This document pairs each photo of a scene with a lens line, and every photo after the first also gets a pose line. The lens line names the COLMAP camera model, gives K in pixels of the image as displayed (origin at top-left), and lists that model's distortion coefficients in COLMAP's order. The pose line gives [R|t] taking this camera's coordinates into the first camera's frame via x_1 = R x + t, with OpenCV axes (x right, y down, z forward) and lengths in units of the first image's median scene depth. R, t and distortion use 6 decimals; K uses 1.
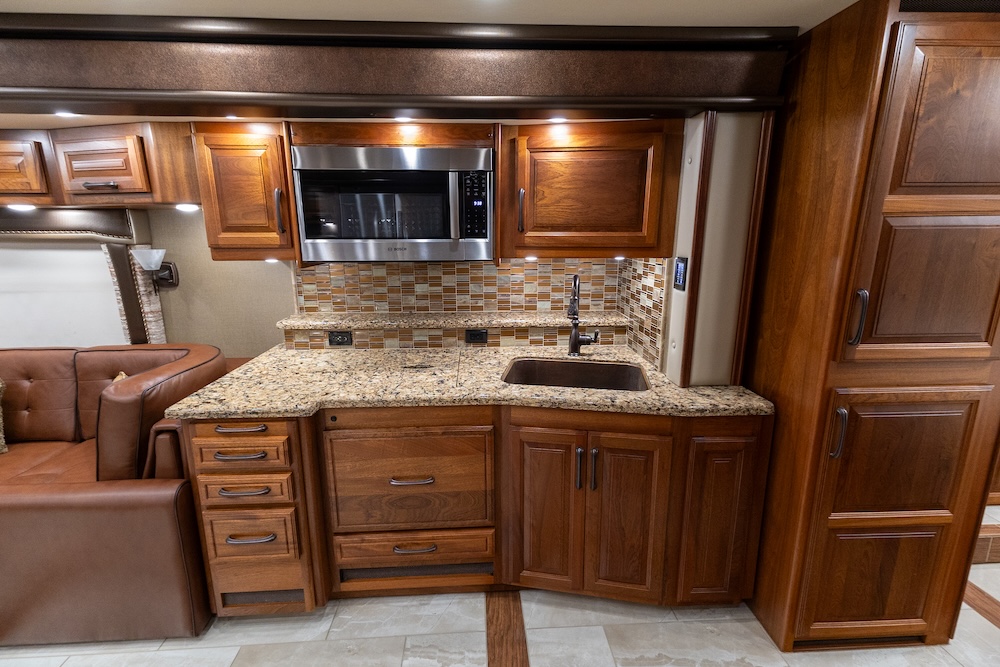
lens RADIAL K [[460.5, 0, 496.8], [0, 460.5, 335.3], [0, 0, 1]] dist [0.020122, -0.003055]
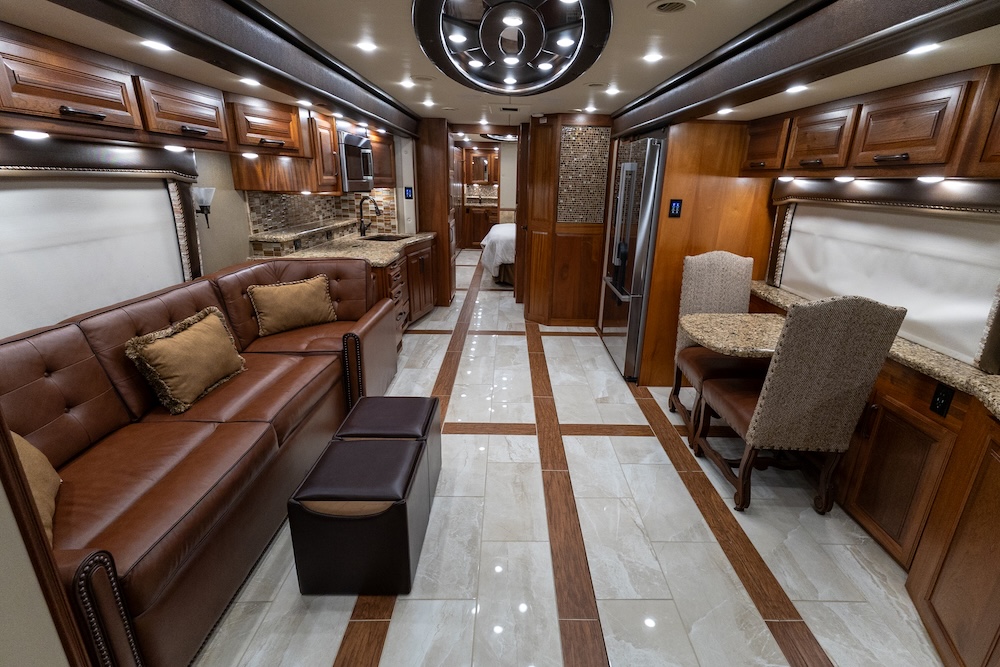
lens RADIAL K [[460.5, 0, 507.3], [0, 460.5, 332.7], [0, 0, 1]] dist [0.020122, -0.003055]
pose [[0.052750, -0.308431, 0.949783, -2.425782], [0.198951, 0.935286, 0.292674, -0.039573], [-0.978589, 0.173521, 0.110699, 0.232053]]
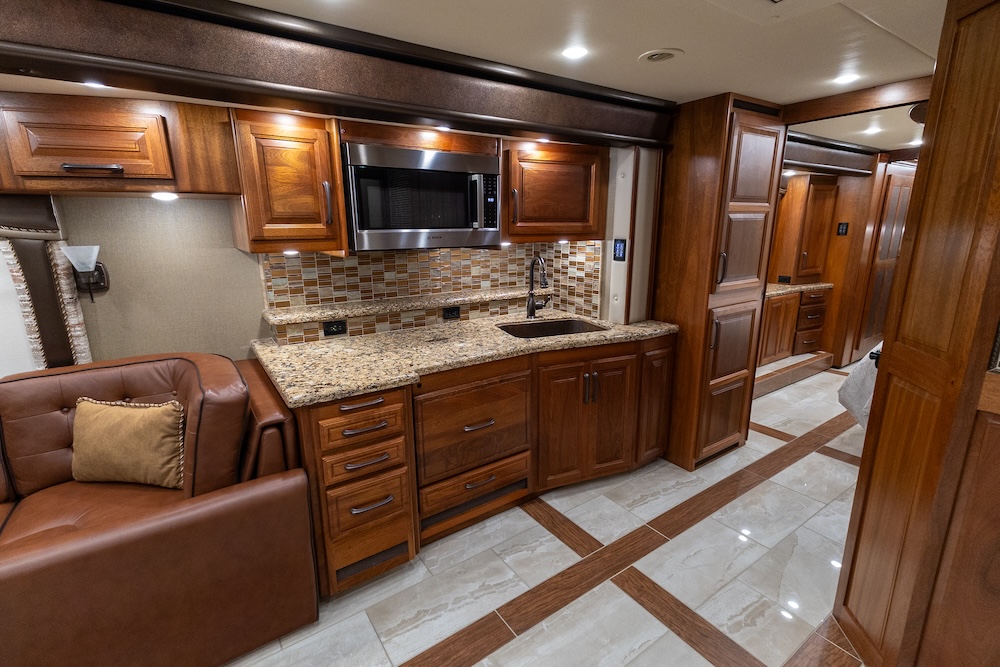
lens RADIAL K [[460.5, 0, 502.1], [0, 460.5, 335.2], [0, 0, 1]] dist [0.020122, -0.003055]
pose [[0.850058, -0.126411, 0.511293, -0.708042], [0.121486, 0.991653, 0.043194, 0.030189], [-0.512486, 0.025398, 0.858320, -0.090712]]
